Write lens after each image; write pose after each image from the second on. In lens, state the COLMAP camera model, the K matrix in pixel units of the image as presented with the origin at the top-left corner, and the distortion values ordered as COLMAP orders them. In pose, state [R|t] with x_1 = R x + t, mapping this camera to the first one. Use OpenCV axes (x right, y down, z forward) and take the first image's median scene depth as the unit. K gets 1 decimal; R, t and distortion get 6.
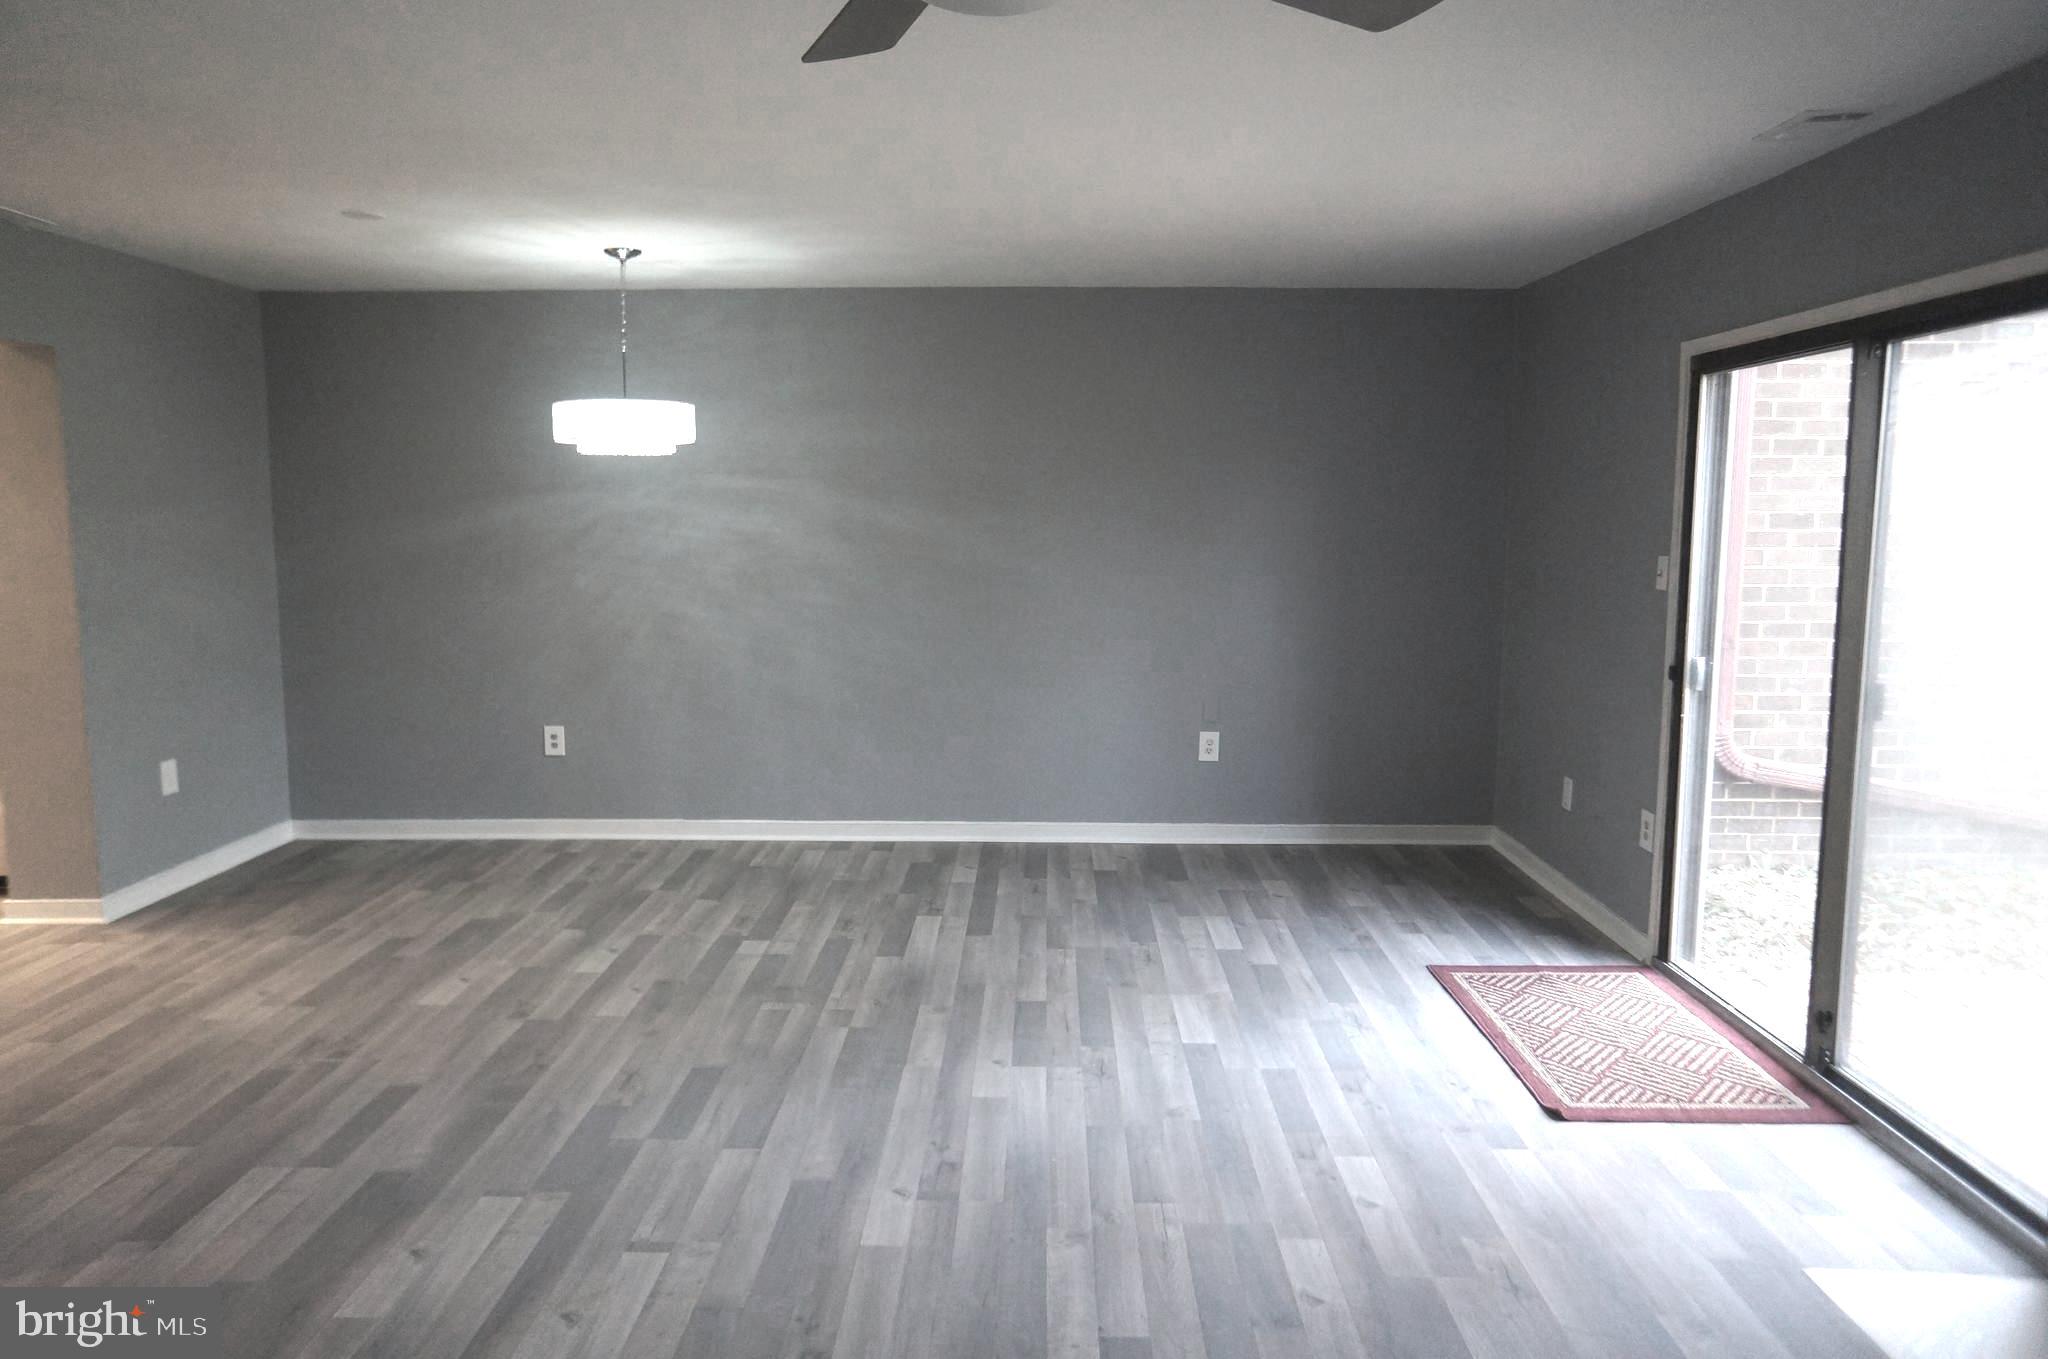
lens RADIAL K [[1388.5, 0, 1013.6], [0, 1388.5, 671.2], [0, 0, 1]] dist [-0.063537, 0.086147]
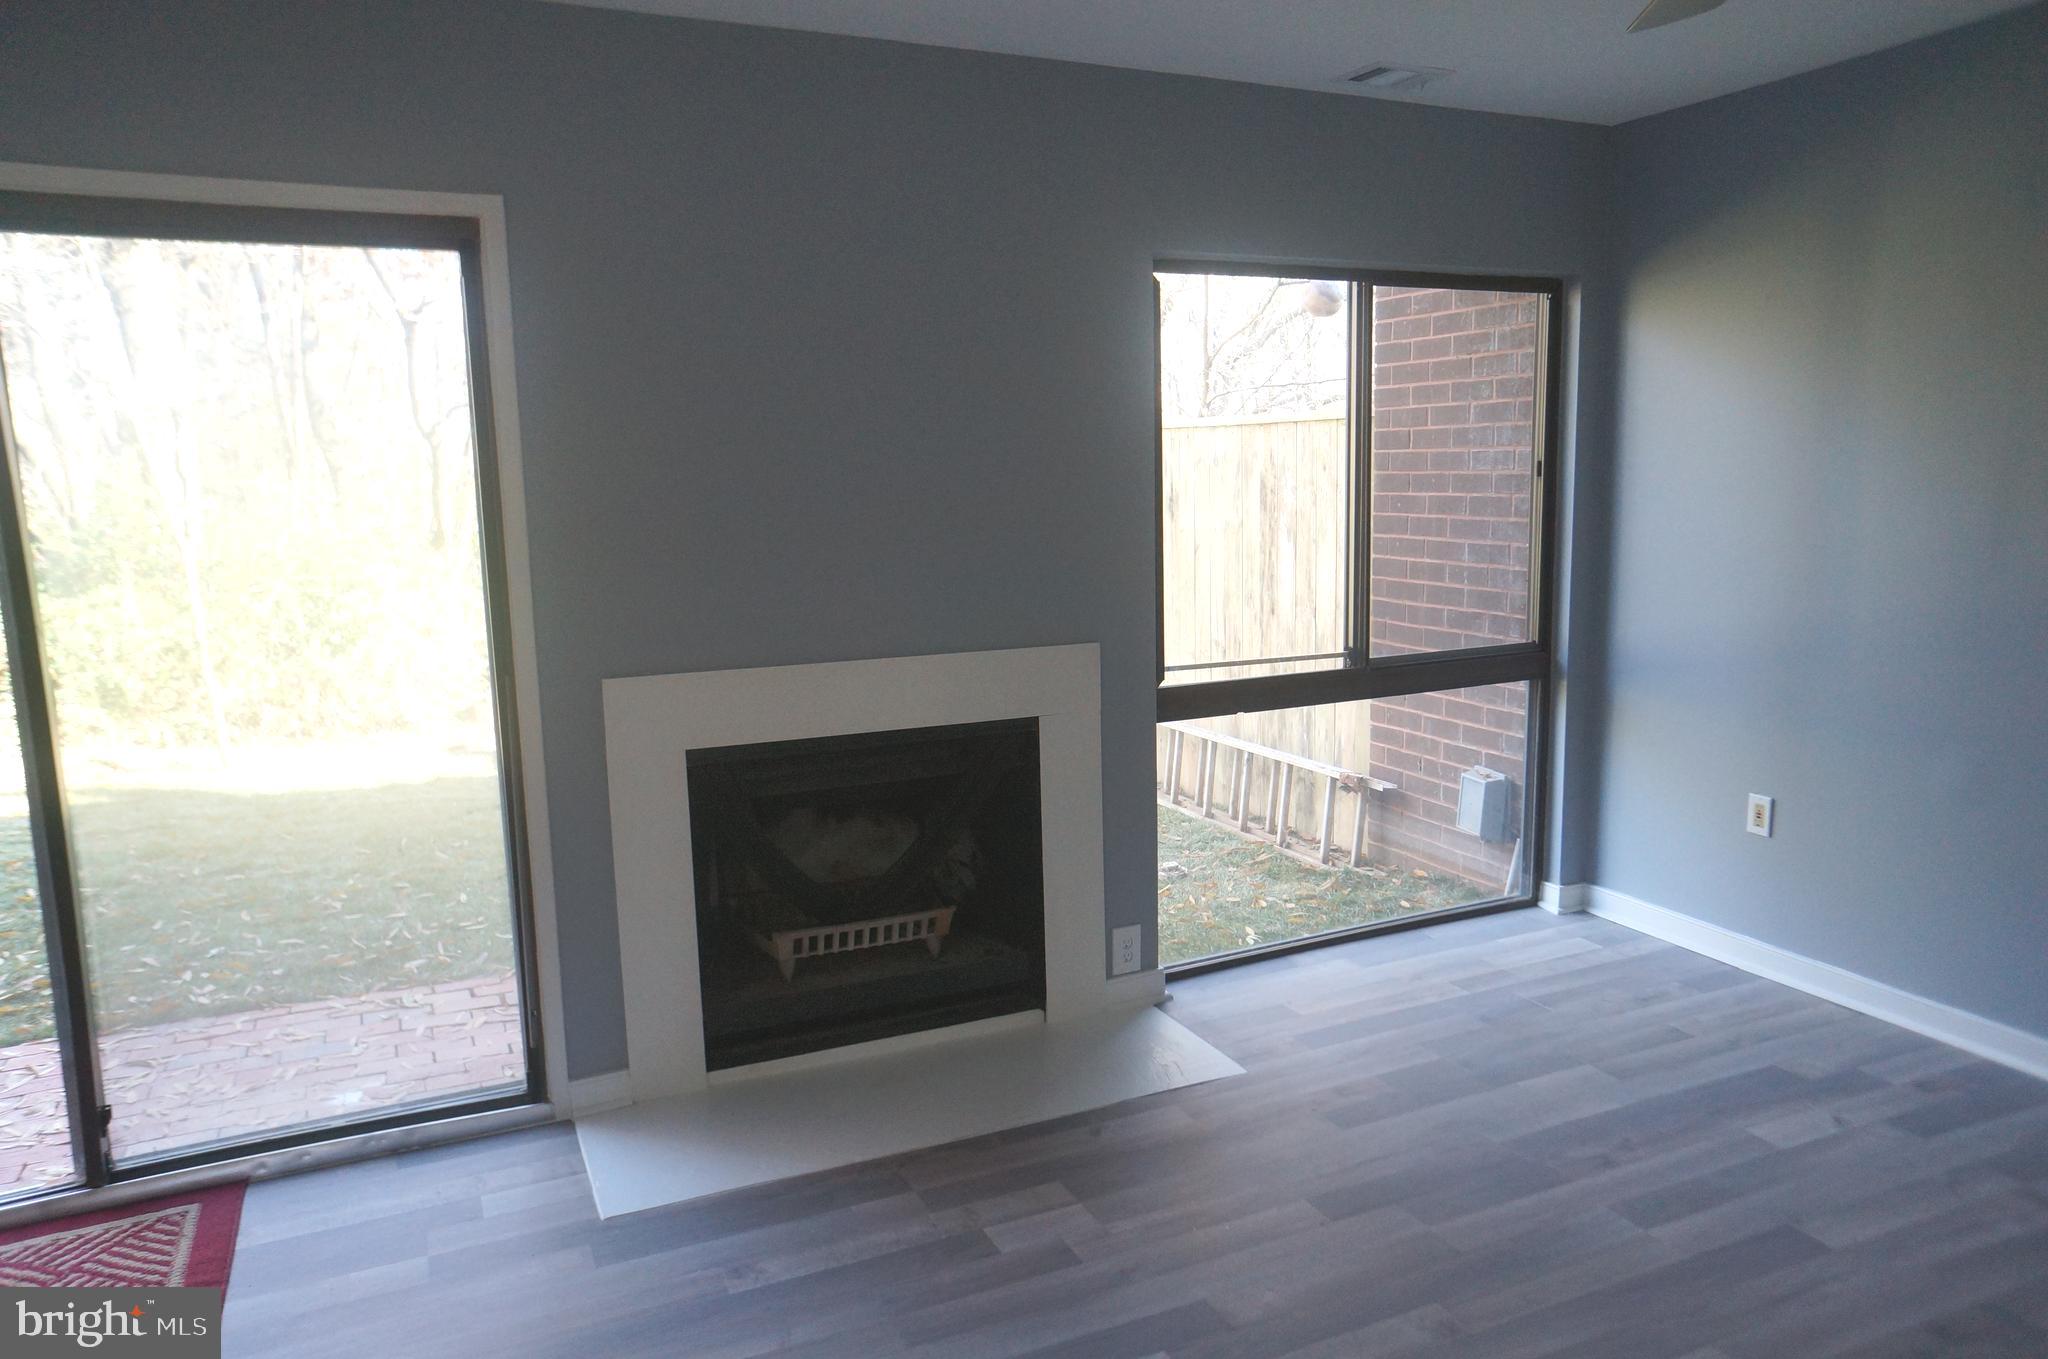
lens RADIAL K [[1388.5, 0, 1018.2], [0, 1388.5, 673.2], [0, 0, 1]] dist [-0.063537, 0.086147]
pose [[-0.433199, -0.131395, 0.891669, -0.230353], [0.128853, 0.970125, 0.205557, -0.065440], [-0.892040, 0.203941, -0.403326, 0.630051]]
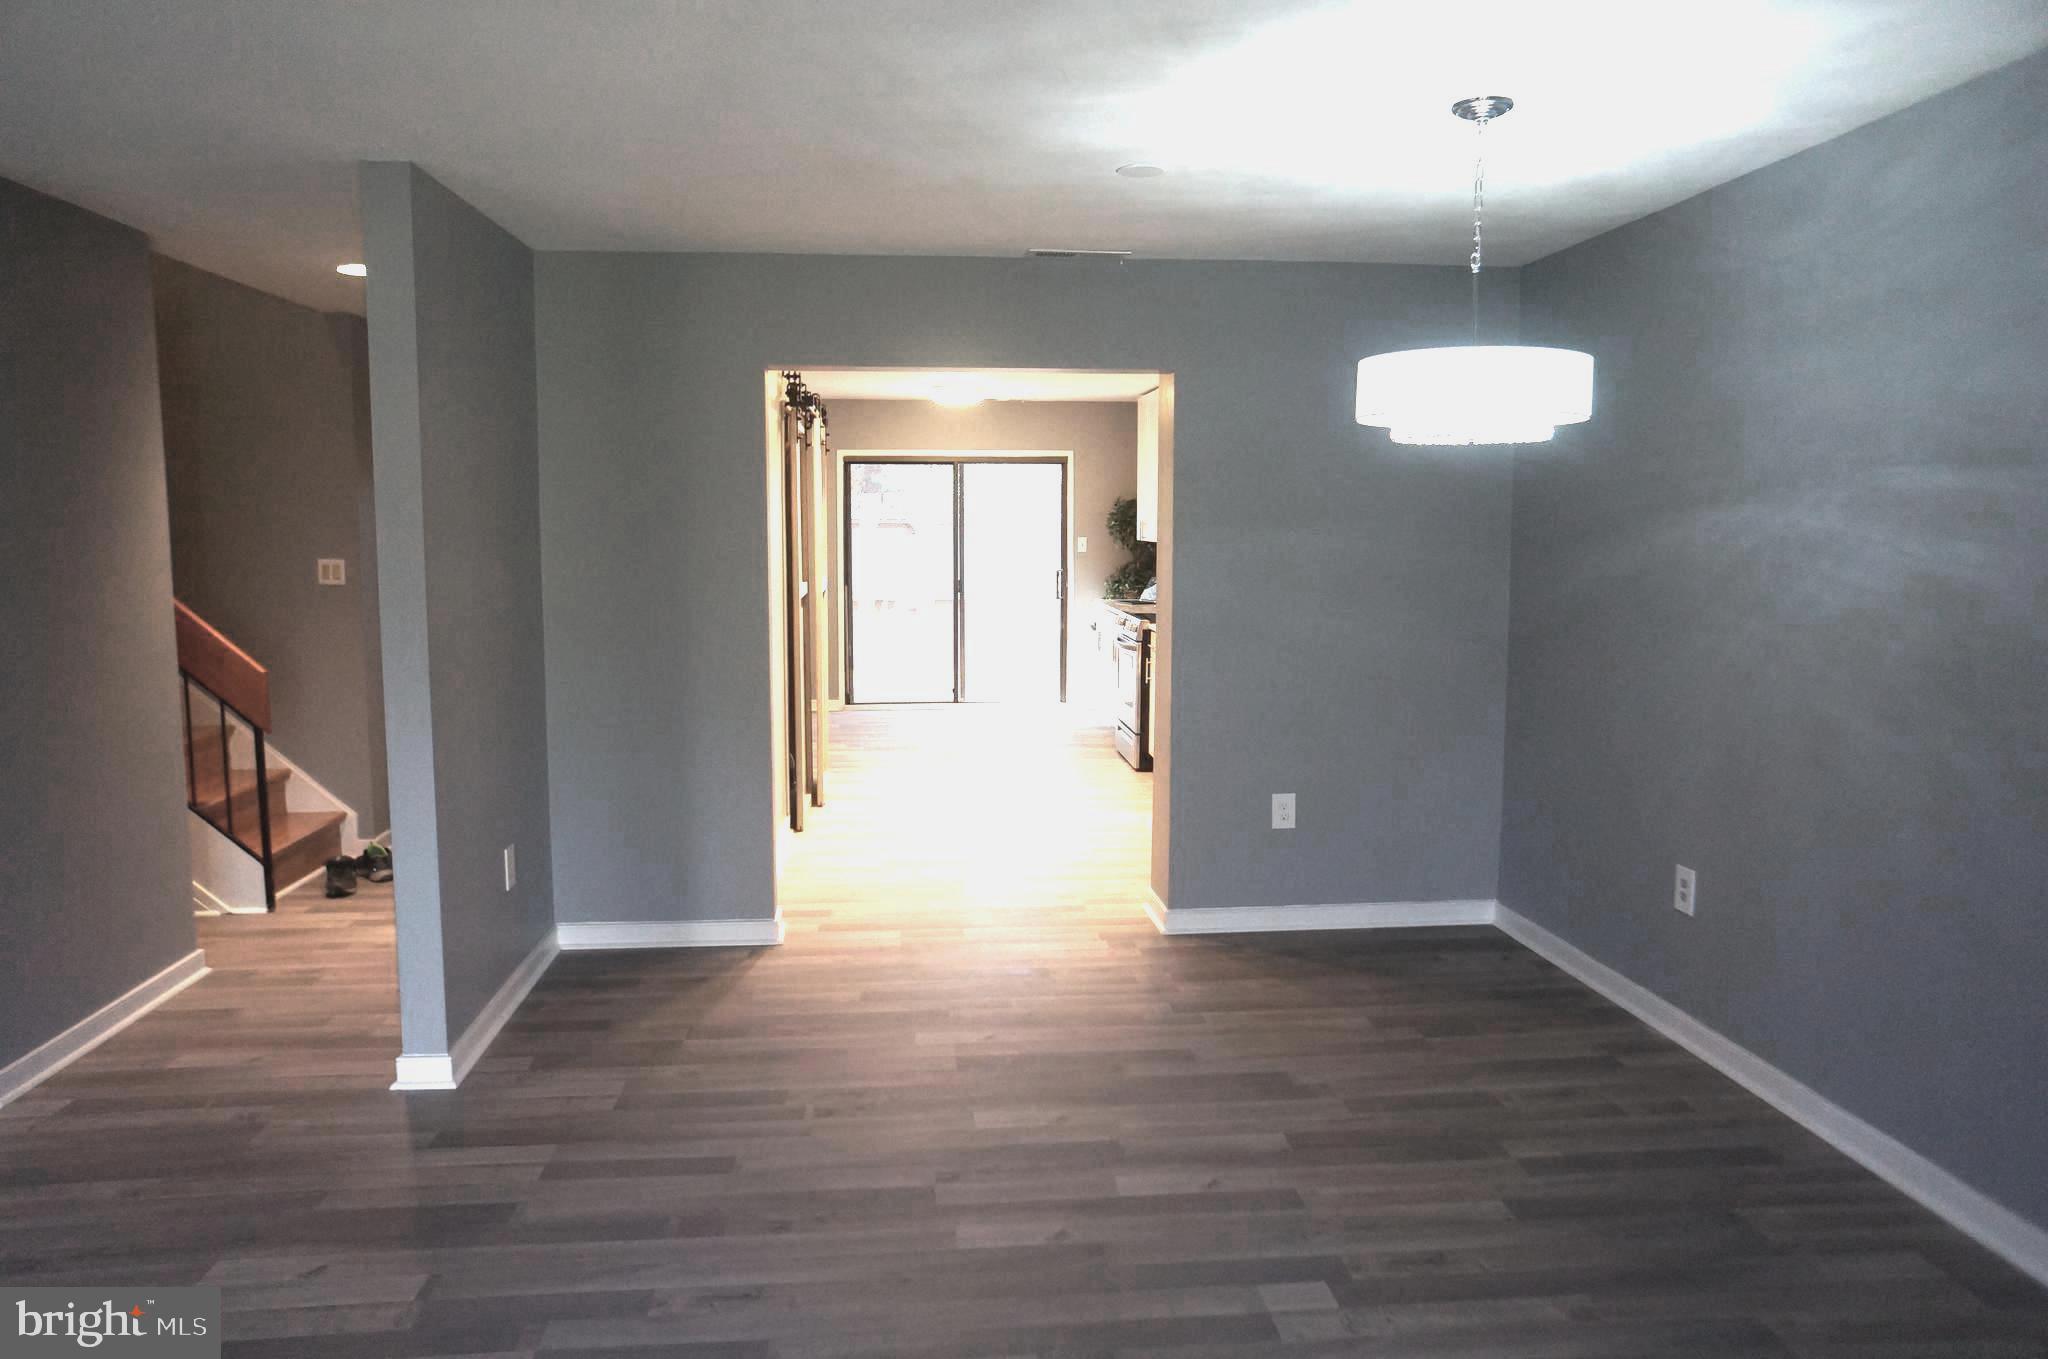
lens RADIAL K [[1388.5, 0, 1023.7], [0, 1388.5, 676.7], [0, 0, 1]] dist [-0.063537, 0.086147]
pose [[0.112571, 0.109526, -0.987589, 0.340599], [-0.120987, 0.988022, 0.095783, -0.096558], [0.986250, 0.108703, 0.124474, 0.814029]]
